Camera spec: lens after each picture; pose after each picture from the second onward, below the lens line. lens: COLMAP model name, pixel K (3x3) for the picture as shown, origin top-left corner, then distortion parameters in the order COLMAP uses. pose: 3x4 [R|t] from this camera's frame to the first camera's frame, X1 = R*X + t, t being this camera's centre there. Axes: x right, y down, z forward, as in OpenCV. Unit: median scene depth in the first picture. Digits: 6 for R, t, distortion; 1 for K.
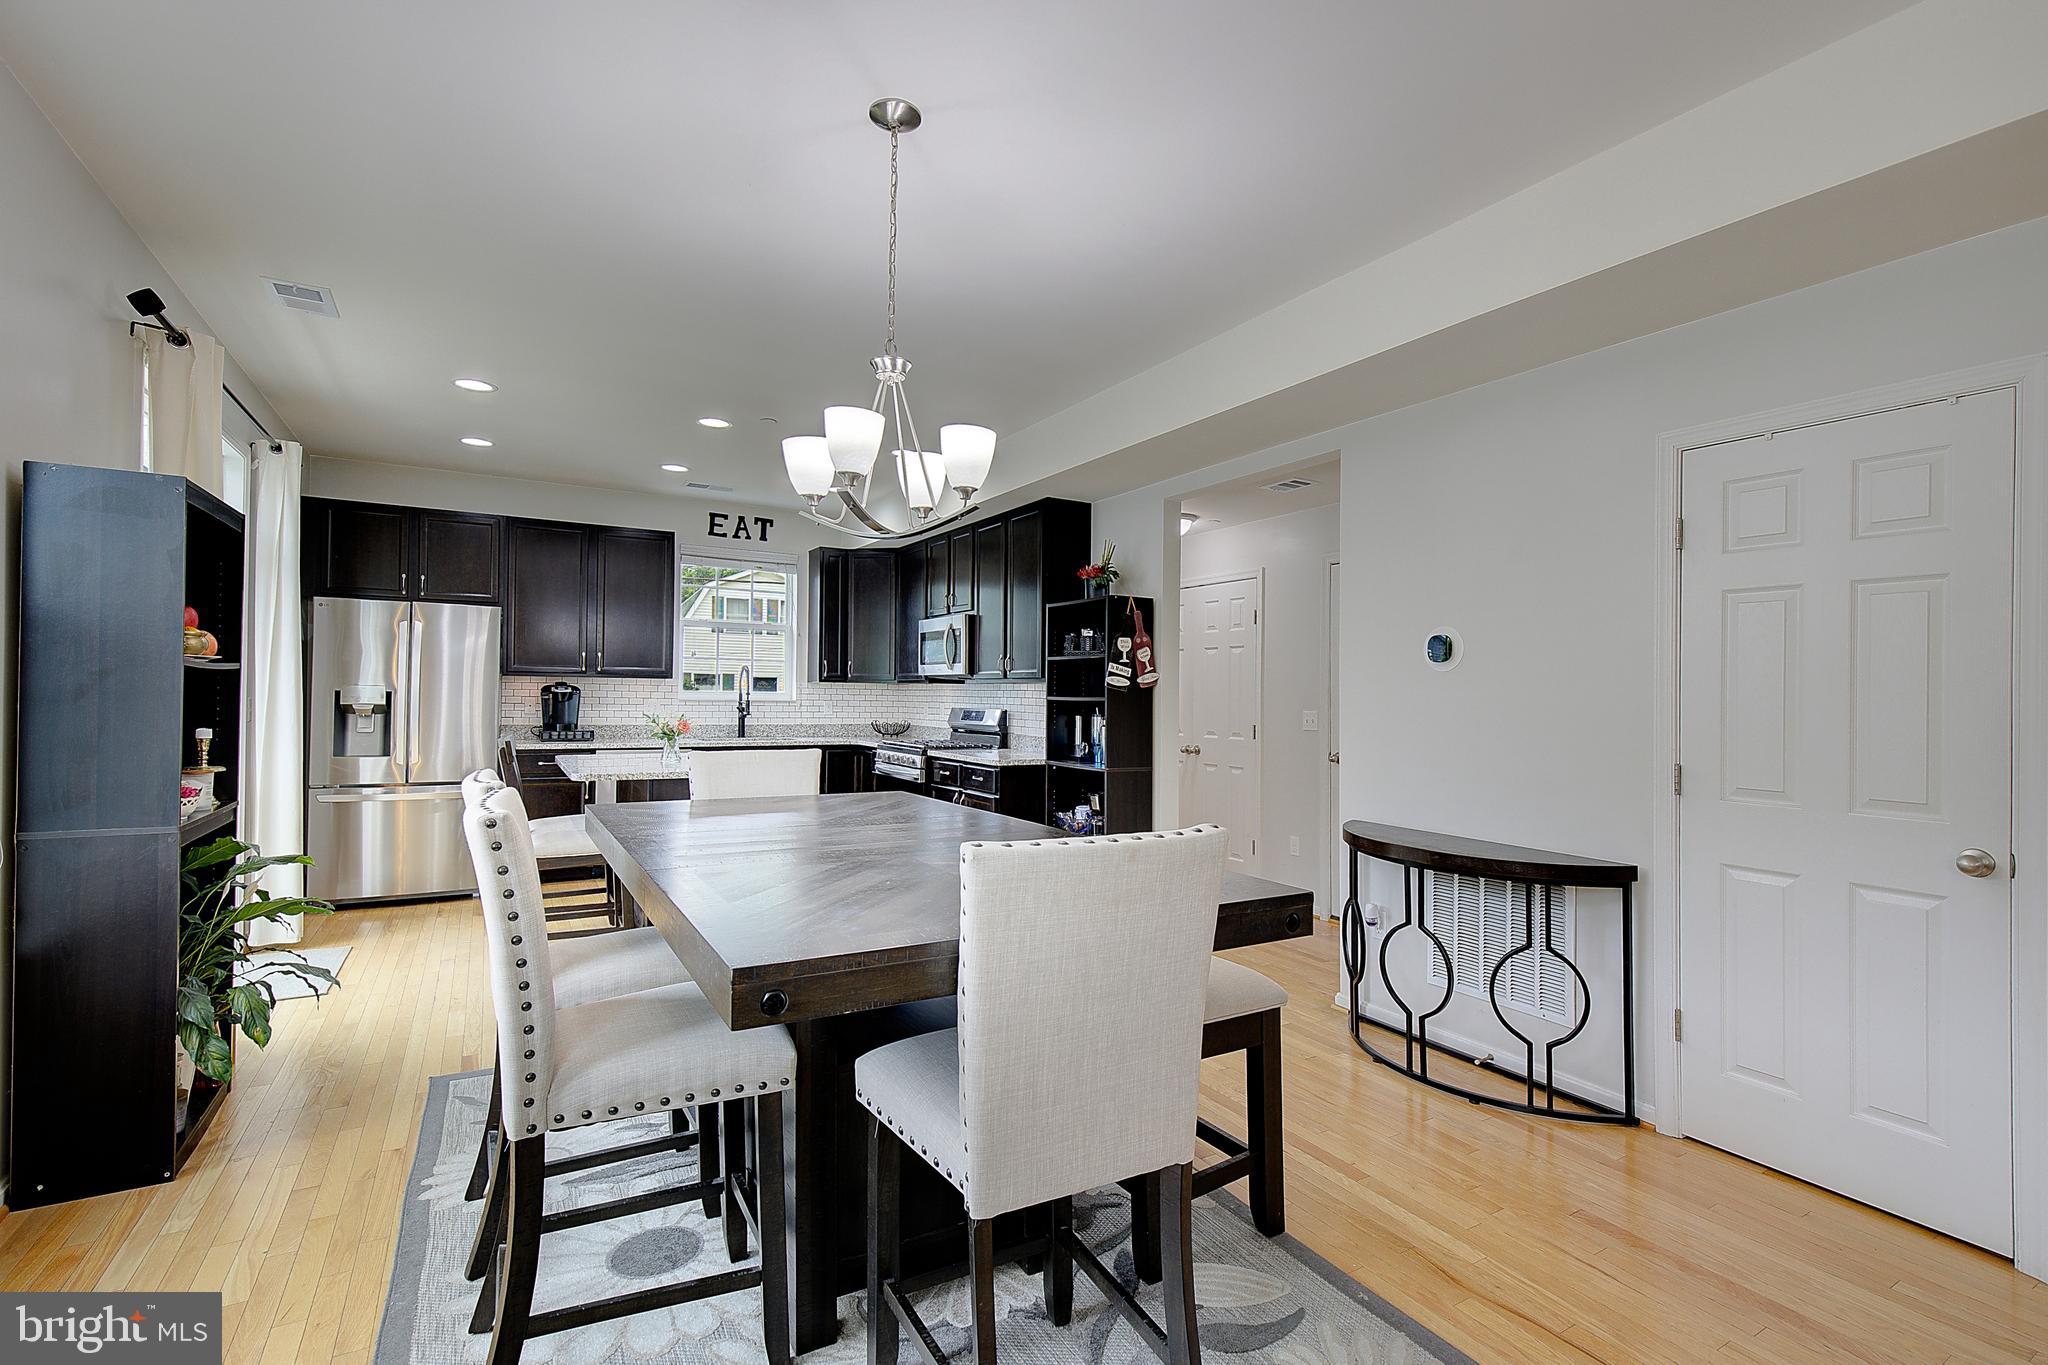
lens RADIAL K [[928.8, 0, 1033.3], [0, 928.8, 707.2], [0, 0, 1]] dist [-0.000552, -0.000450]
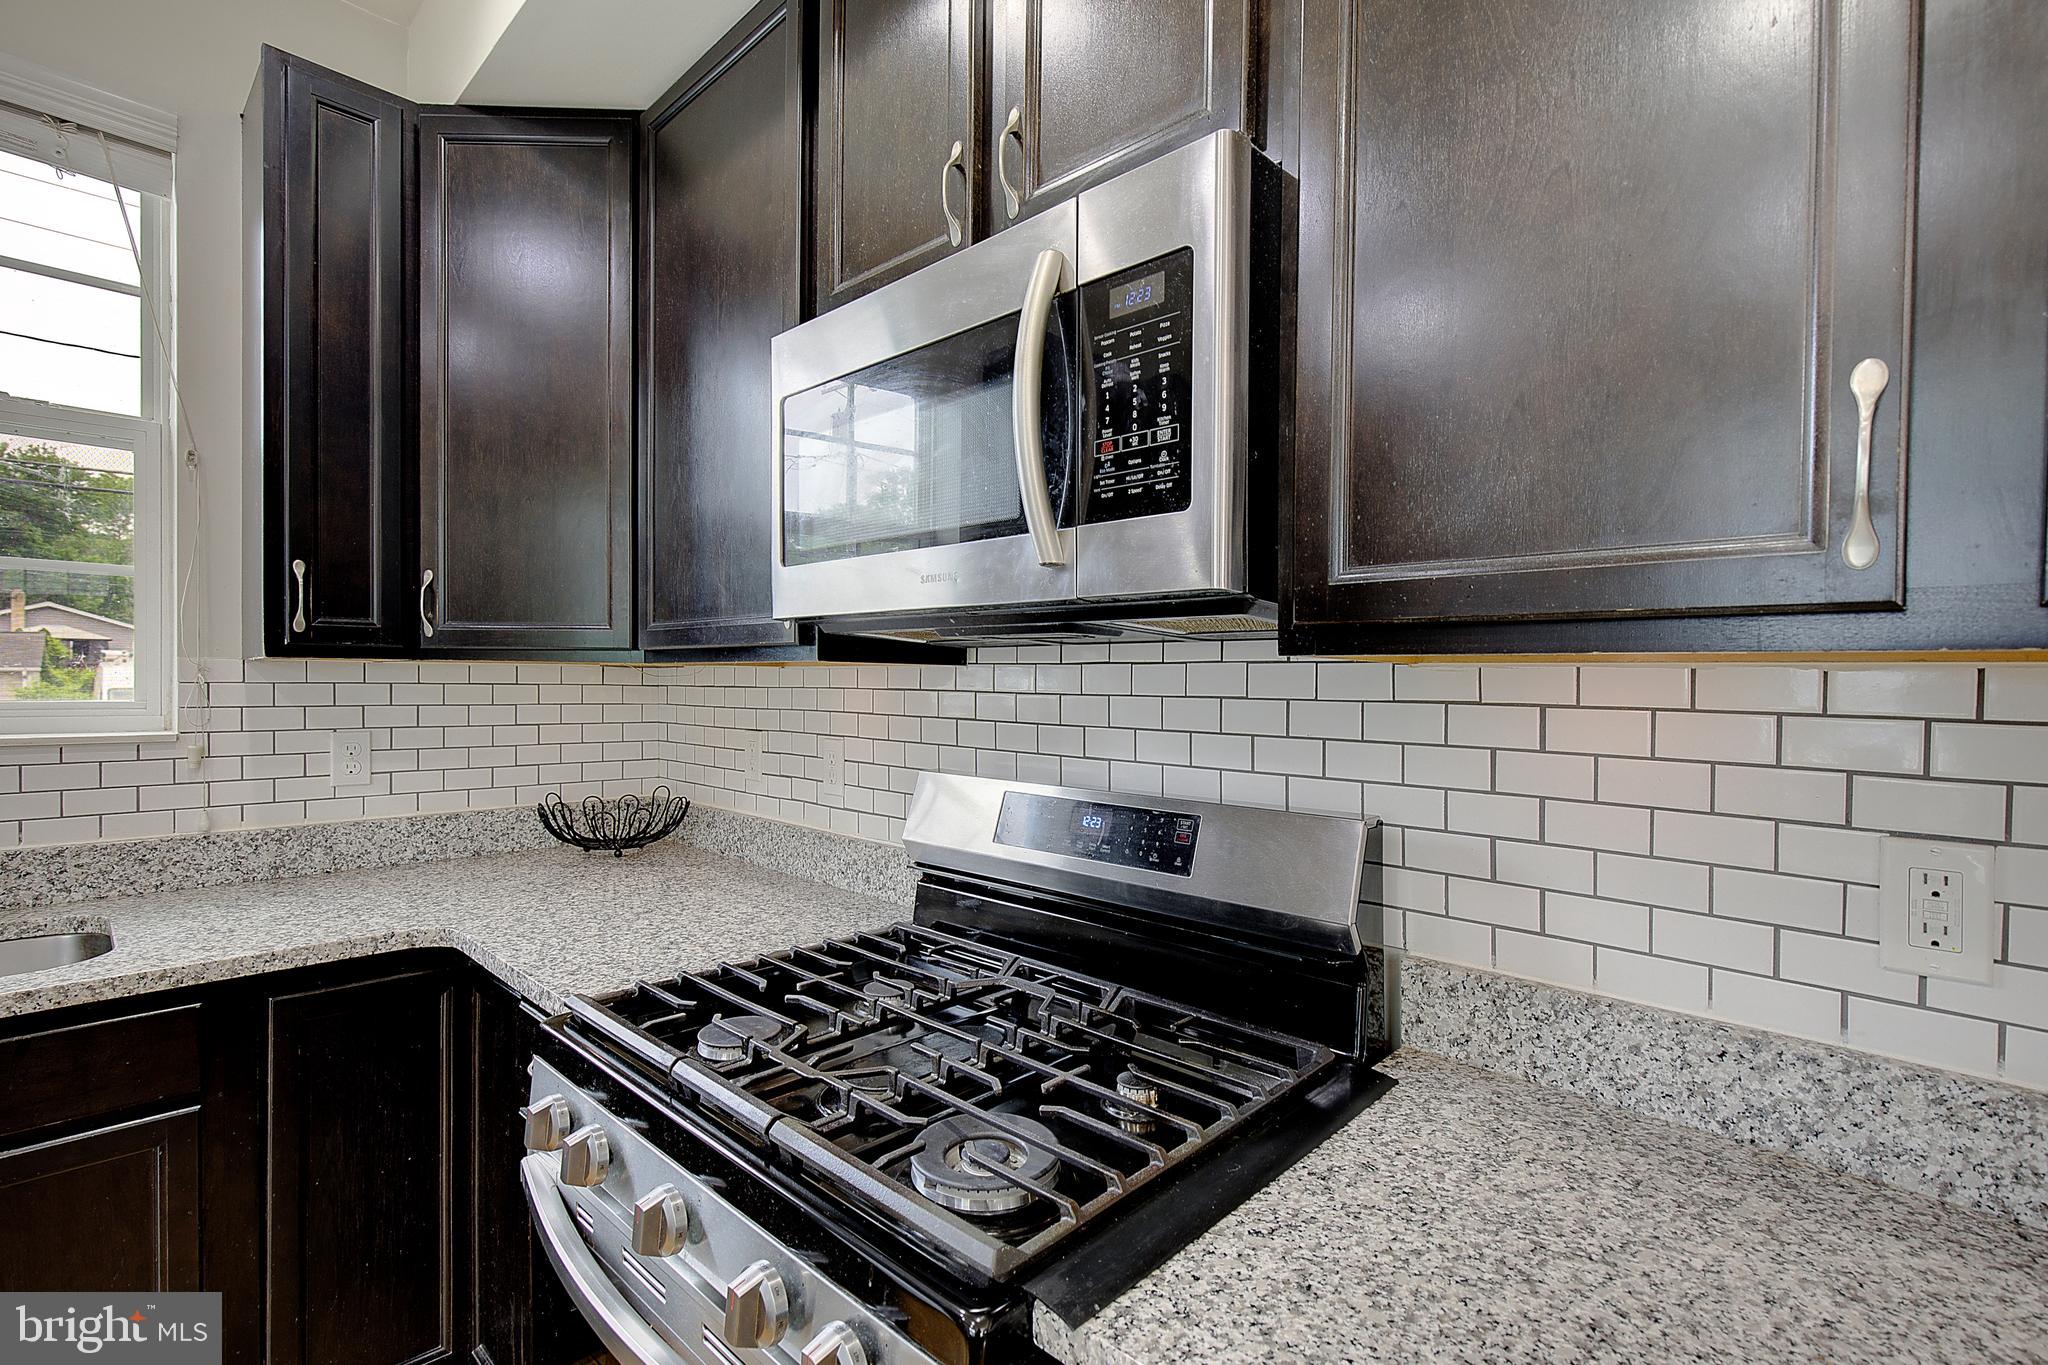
lens RADIAL K [[928.8, 0, 1041.5], [0, 928.8, 687.0], [0, 0, 1]] dist [-0.000552, -0.000450]
pose [[0.959846, -0.006230, 0.280458, -0.130285], [0.006824, 0.999976, -0.001142, -0.020669], [-0.280444, 0.003010, 0.959866, 0.836778]]
